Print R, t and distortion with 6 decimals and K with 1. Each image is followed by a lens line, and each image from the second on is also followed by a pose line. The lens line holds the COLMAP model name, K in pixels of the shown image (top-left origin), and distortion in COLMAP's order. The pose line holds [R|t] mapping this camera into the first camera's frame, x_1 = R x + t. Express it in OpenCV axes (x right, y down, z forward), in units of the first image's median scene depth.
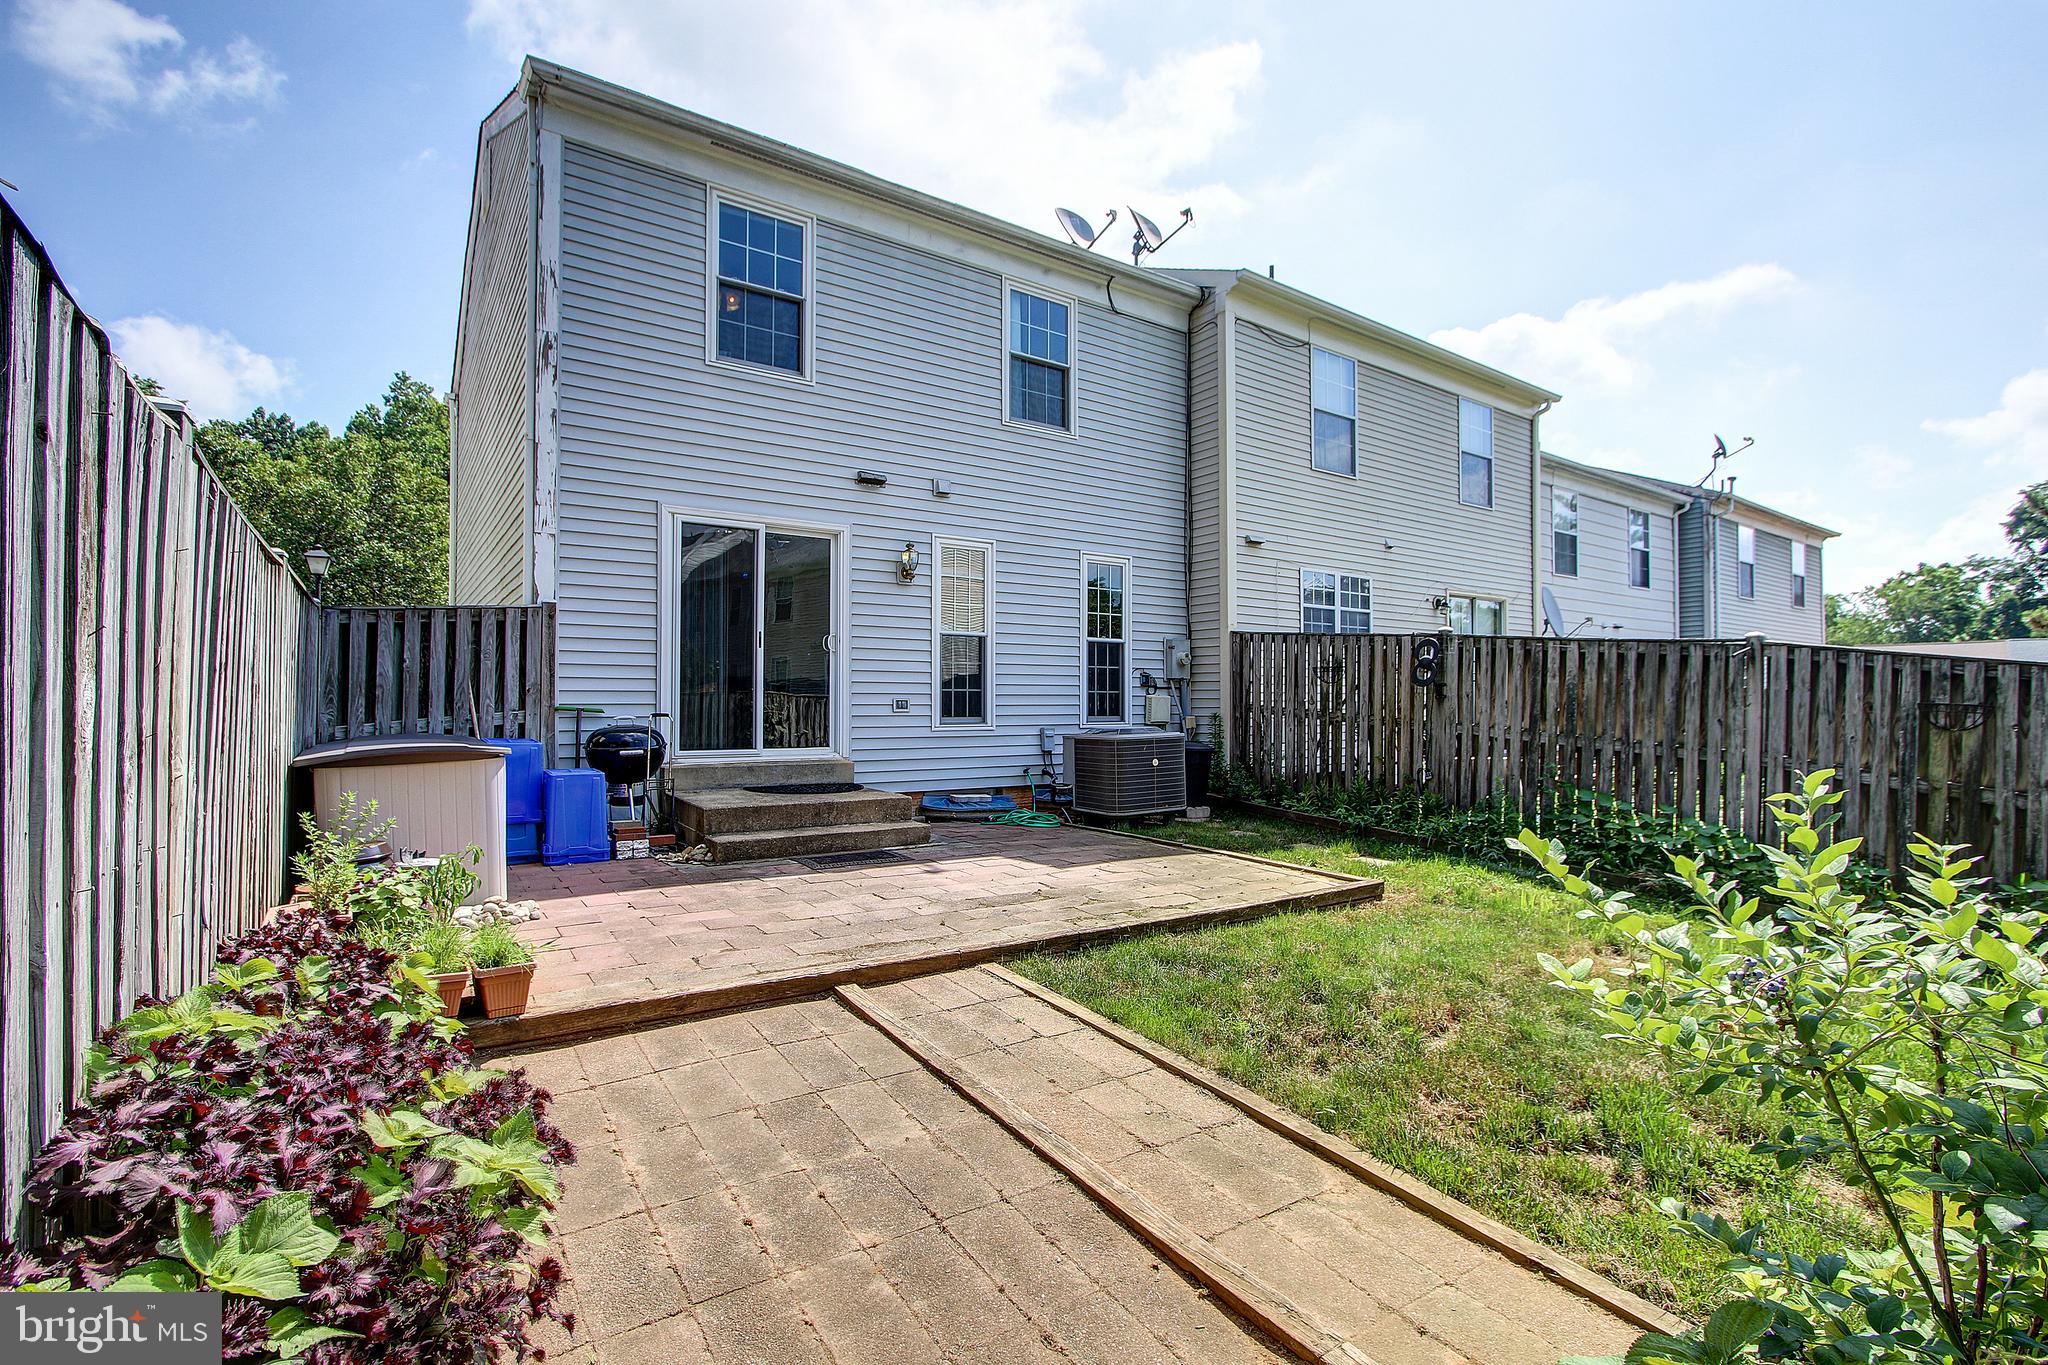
lens RADIAL K [[949.0, 0, 1050.6], [0, 949.0, 697.0], [0, 0, 1]] dist [-0.002622, 0.000244]
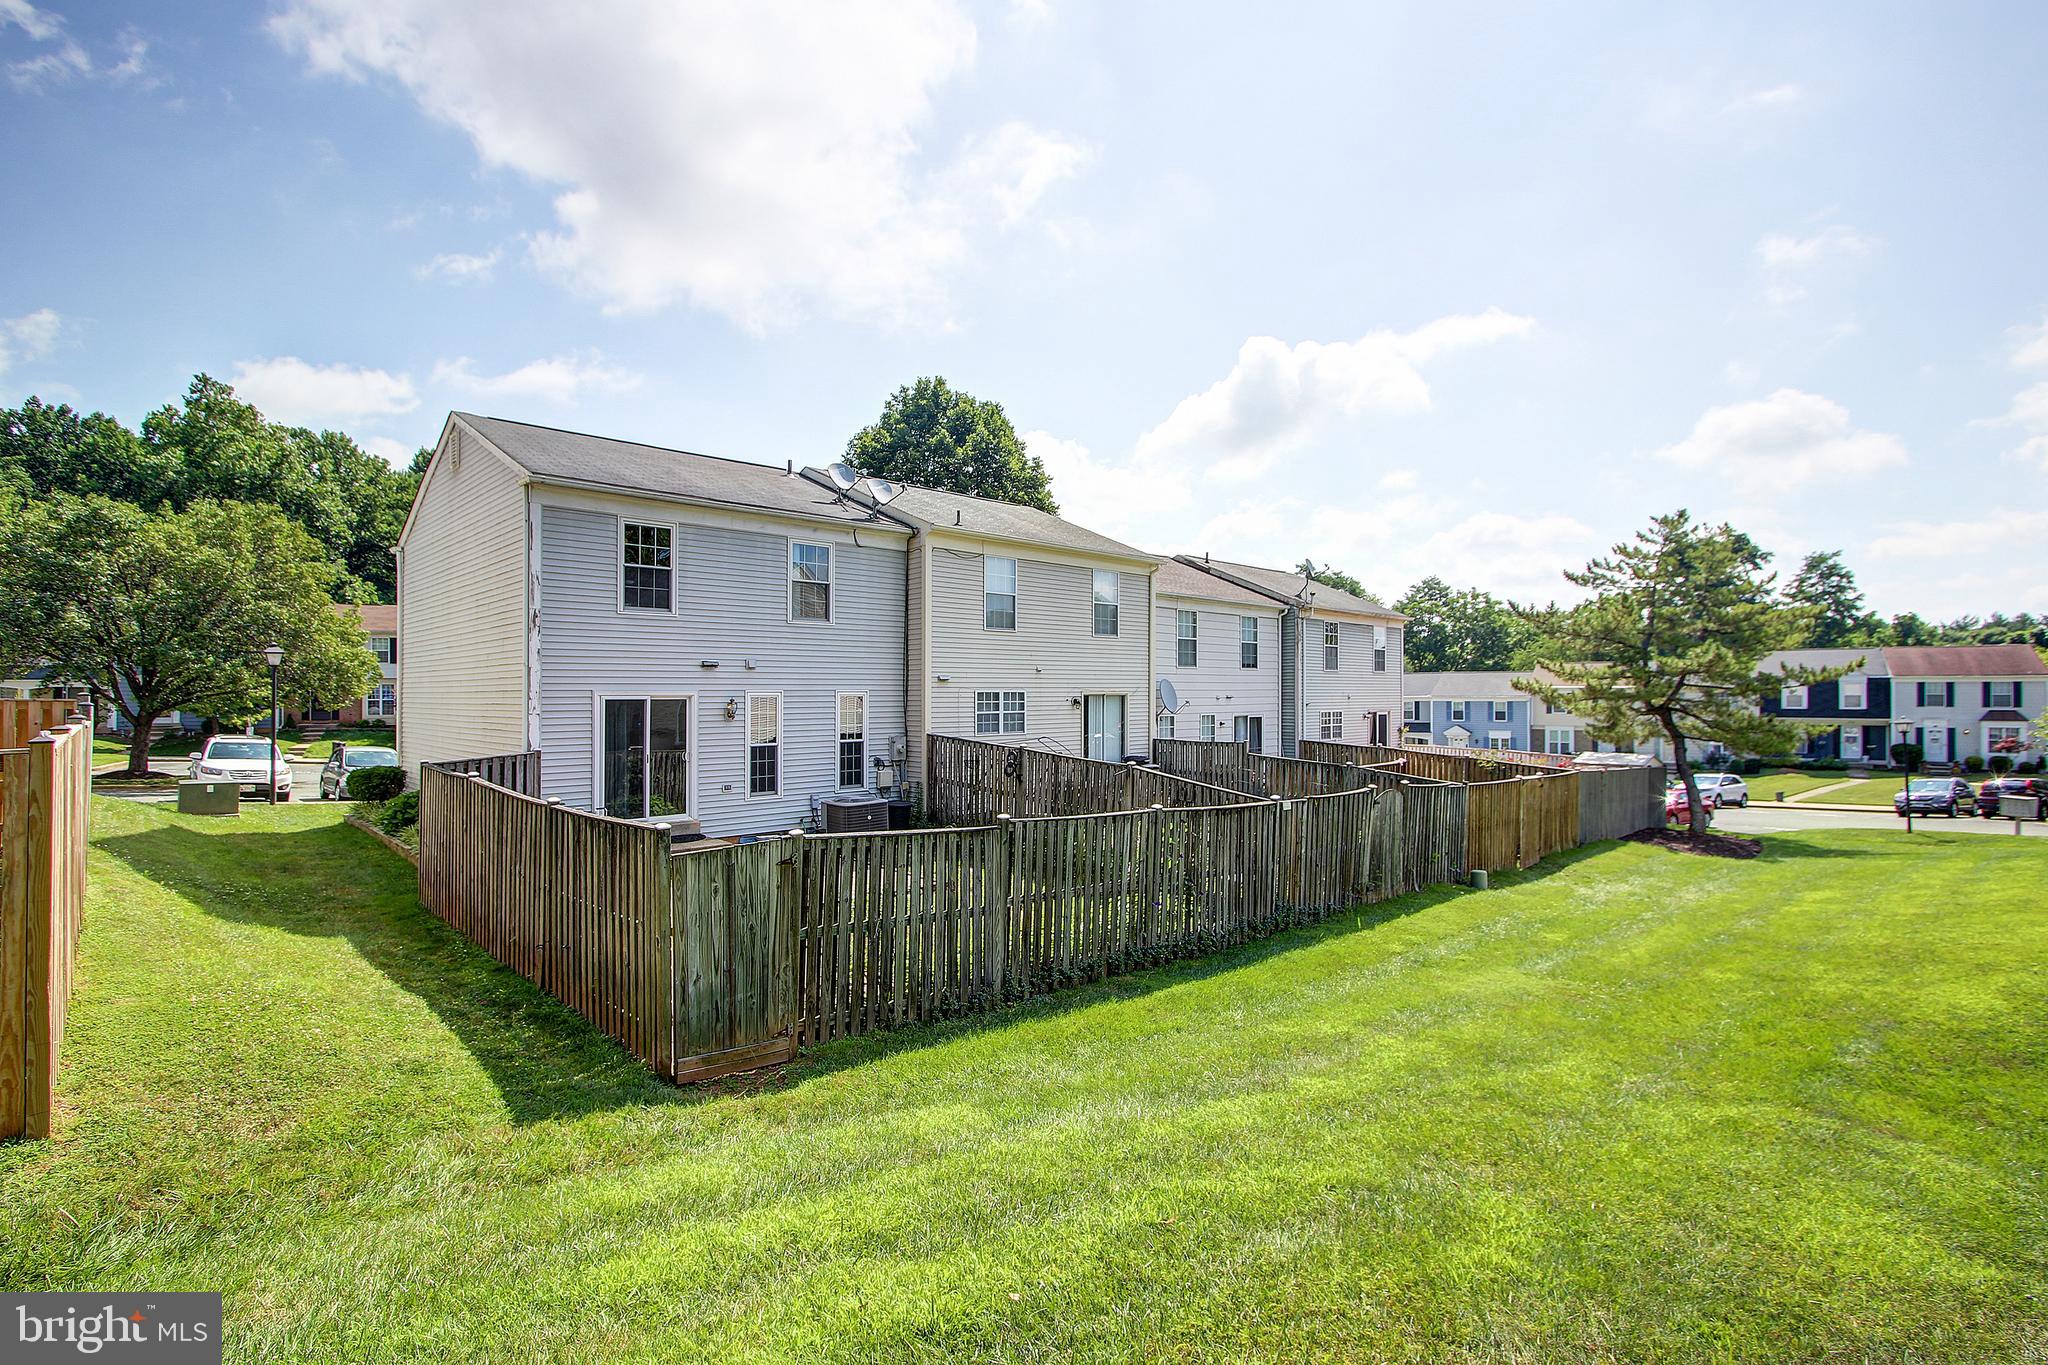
lens RADIAL K [[949.0, 0, 1050.6], [0, 949.0, 697.0], [0, 0, 1]] dist [-0.002622, 0.000244]
pose [[0.986278, 0.003532, 0.165056, 0.136871], [-0.006614, 0.999814, 0.018124, -0.183018], [-0.164962, -0.018967, 0.986118, -0.795237]]
